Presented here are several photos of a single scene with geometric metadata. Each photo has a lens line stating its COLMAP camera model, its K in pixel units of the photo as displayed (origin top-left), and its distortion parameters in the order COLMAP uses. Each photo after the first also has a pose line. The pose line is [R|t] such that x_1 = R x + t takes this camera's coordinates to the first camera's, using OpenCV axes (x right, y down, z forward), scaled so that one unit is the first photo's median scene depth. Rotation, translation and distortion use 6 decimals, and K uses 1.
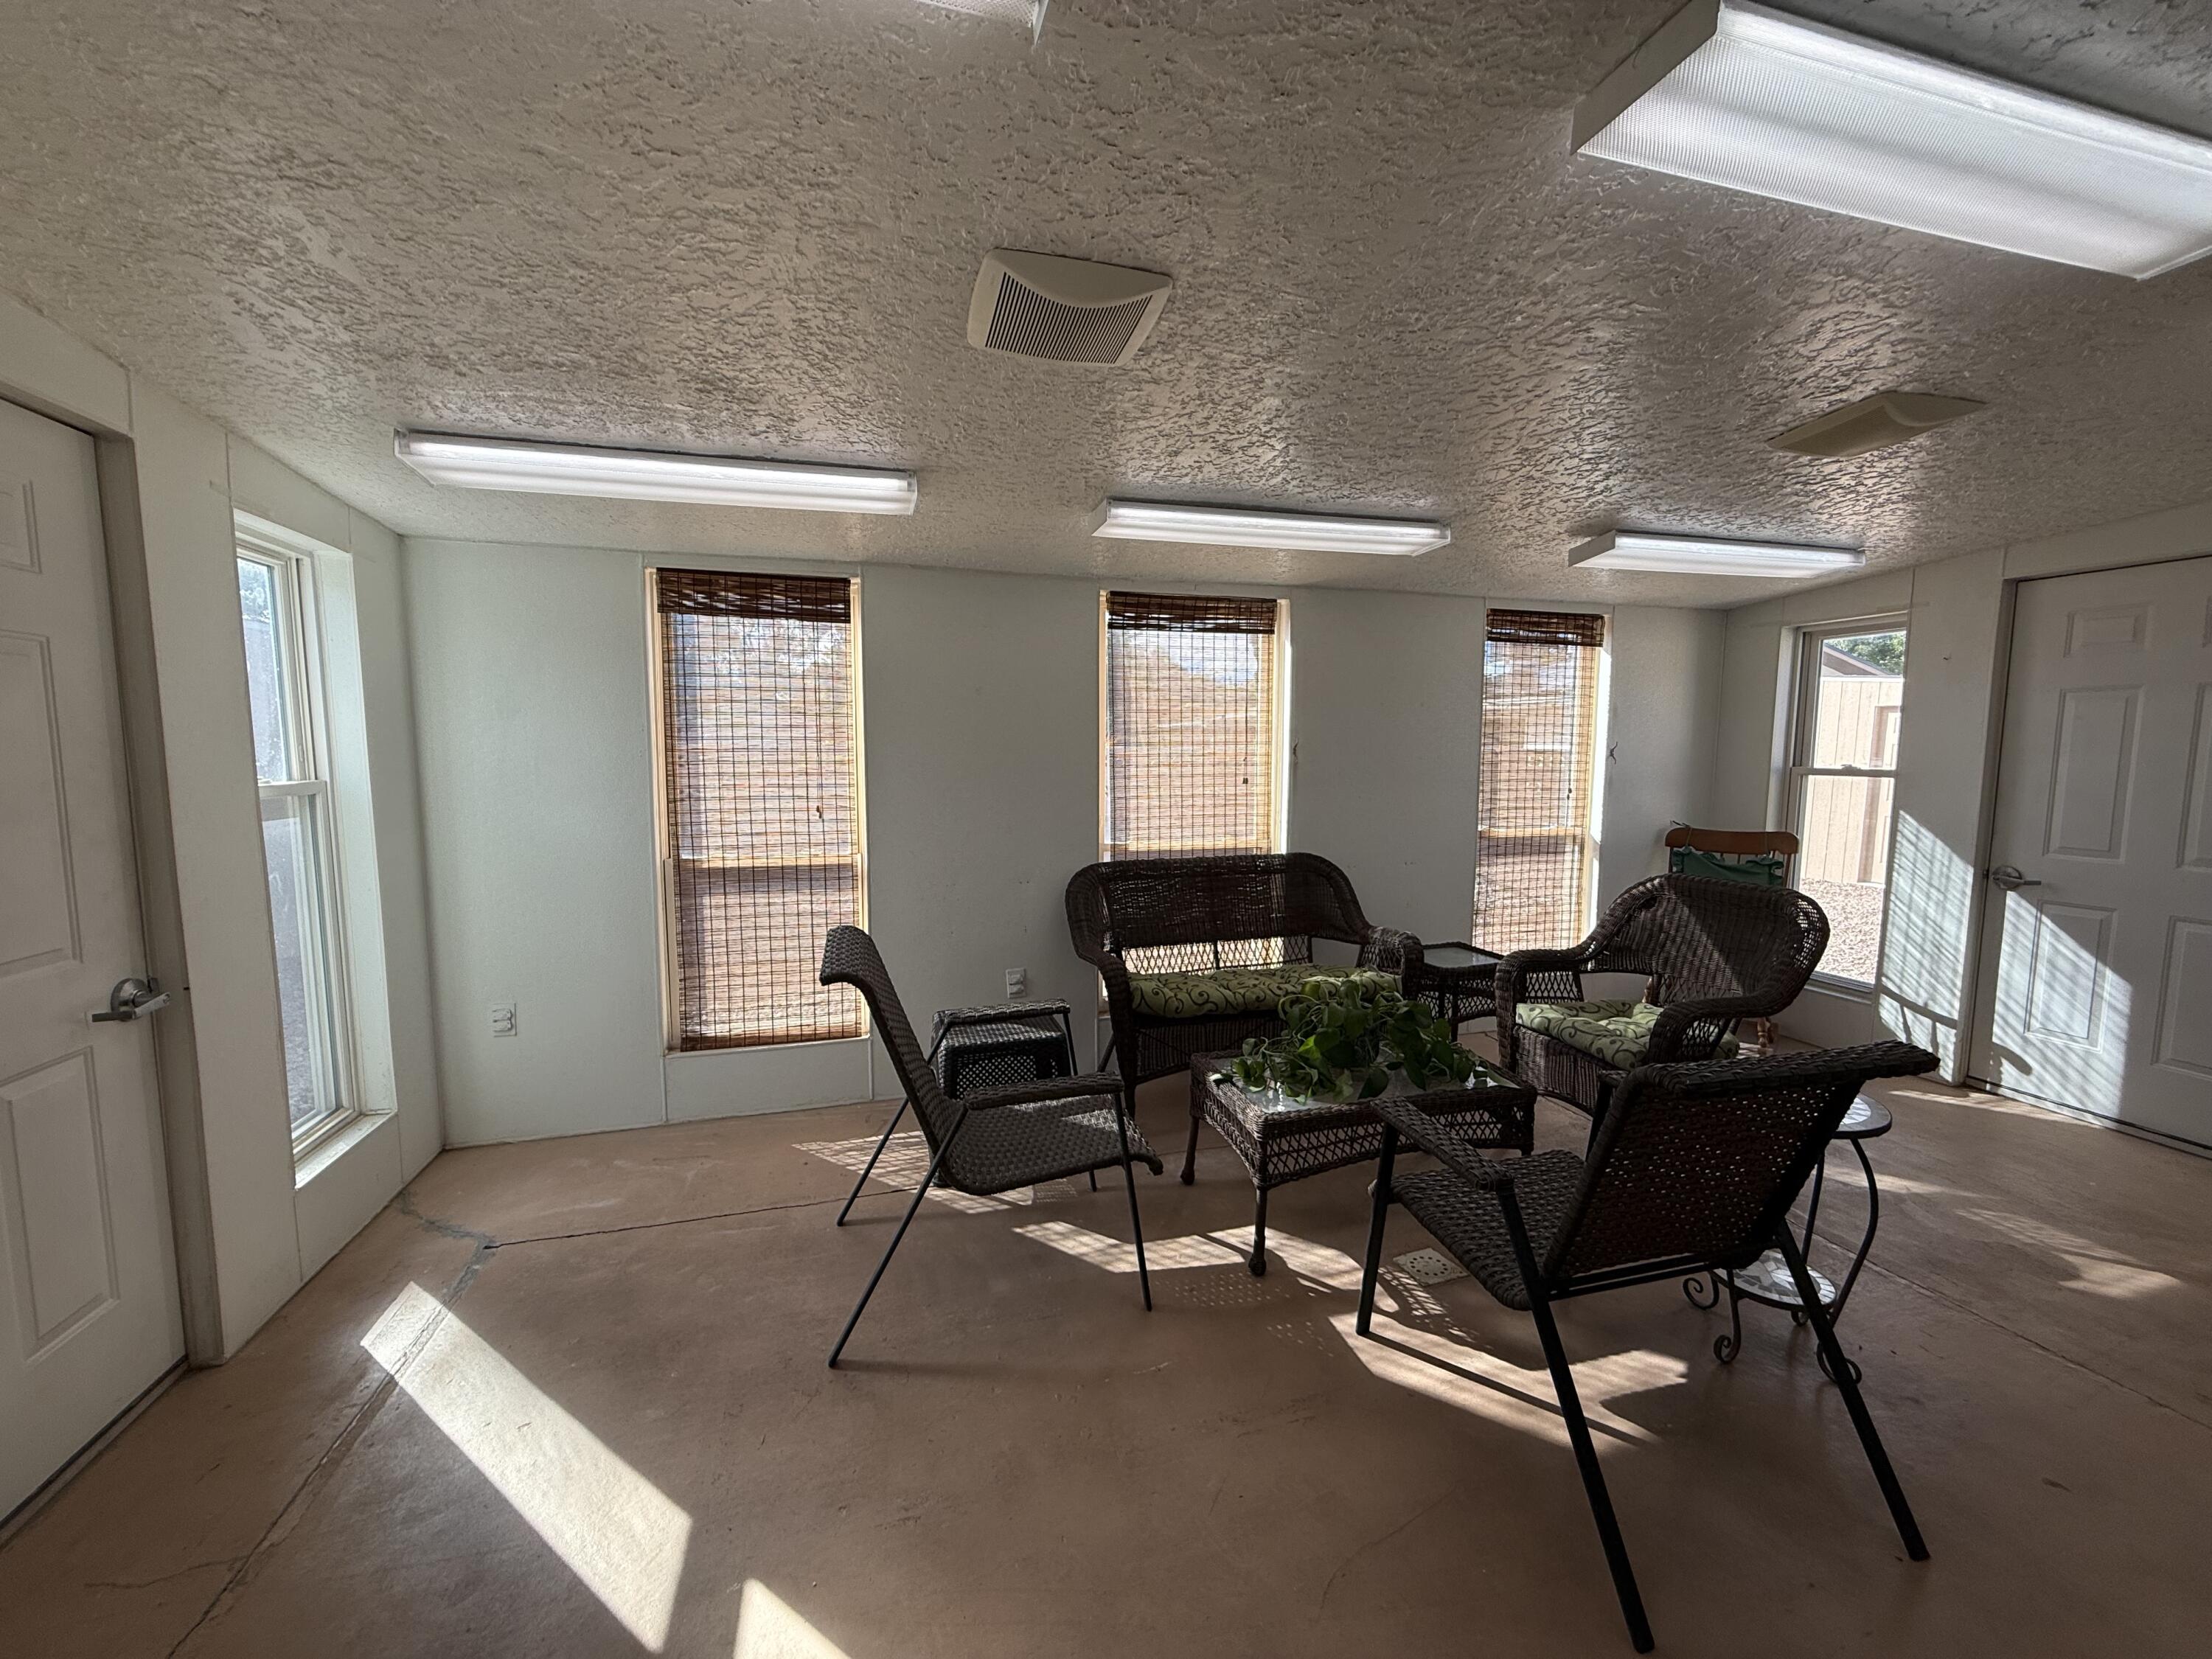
lens RADIAL K [[888.9, 0, 1100.1], [0, 888.9, 836.4], [0, 0, 1]] dist [0.001993, 0.000604]
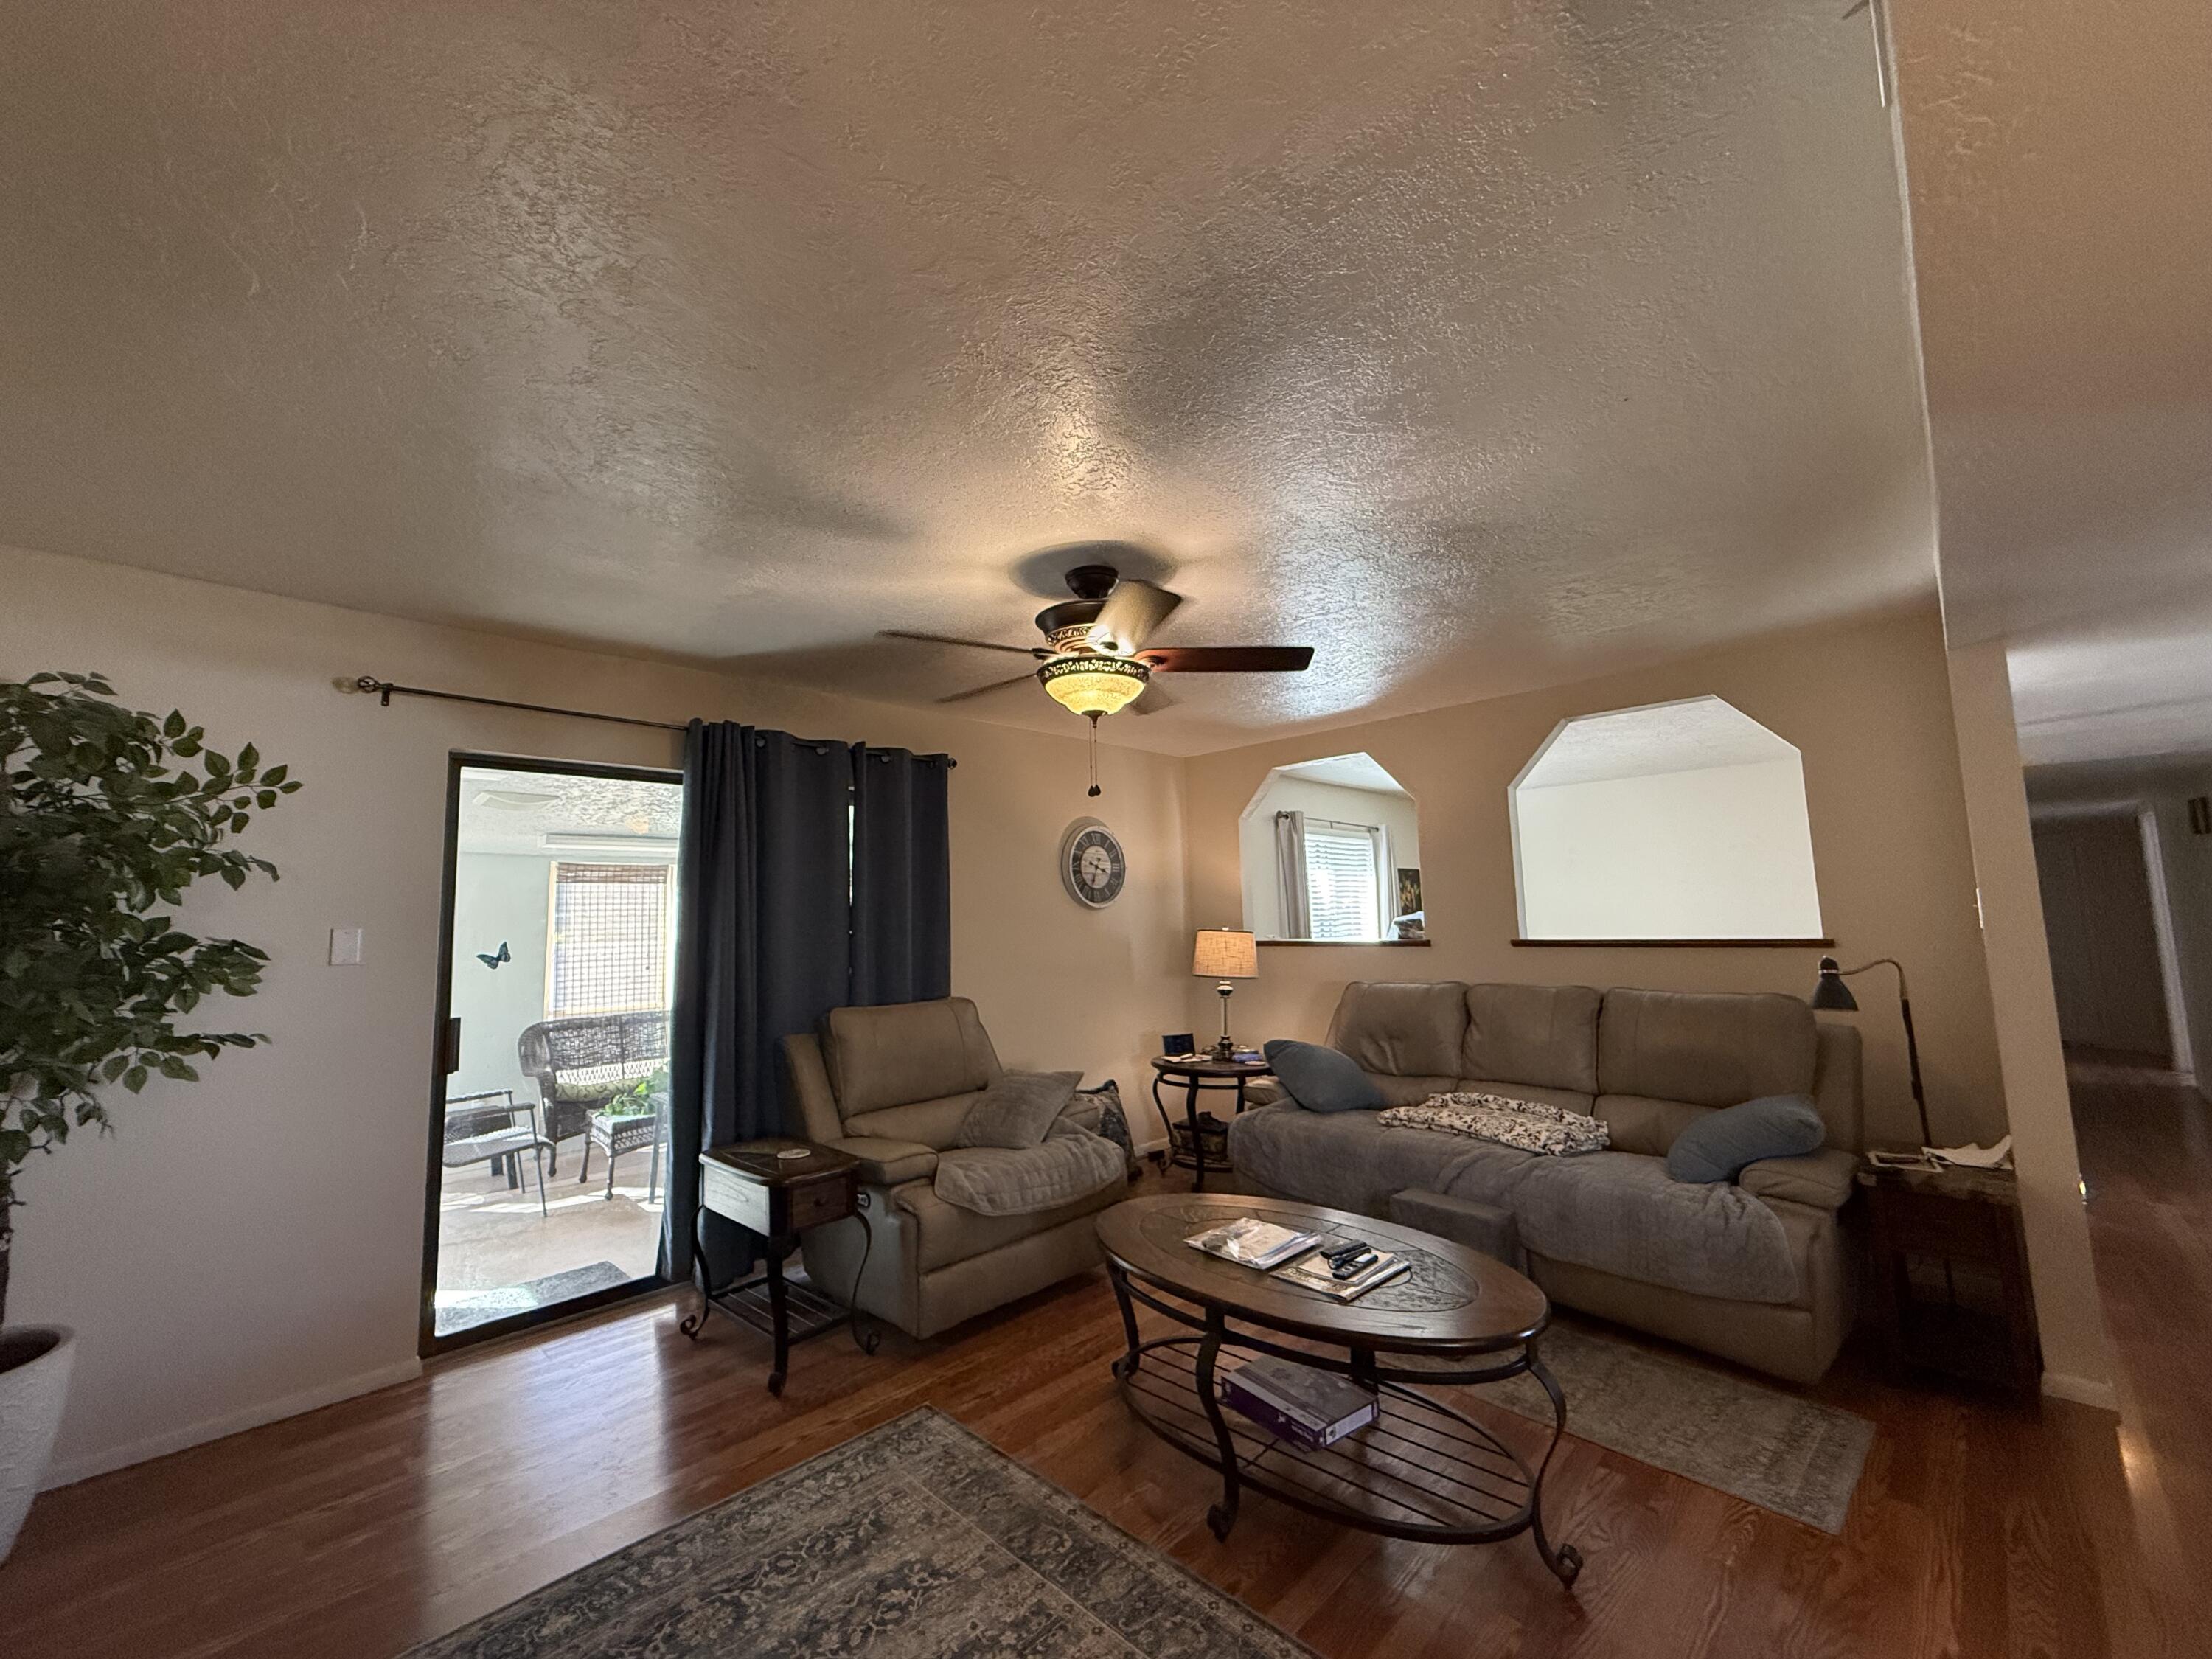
lens RADIAL K [[888.9, 0, 1113.3], [0, 888.9, 827.3], [0, 0, 1]] dist [0.001993, 0.000604]
pose [[0.868436, 0.034256, 0.494617, 0.093816], [0.070682, 0.978867, -0.191895, 0.072604], [-0.490738, 0.201608, 0.847662, -1.065191]]
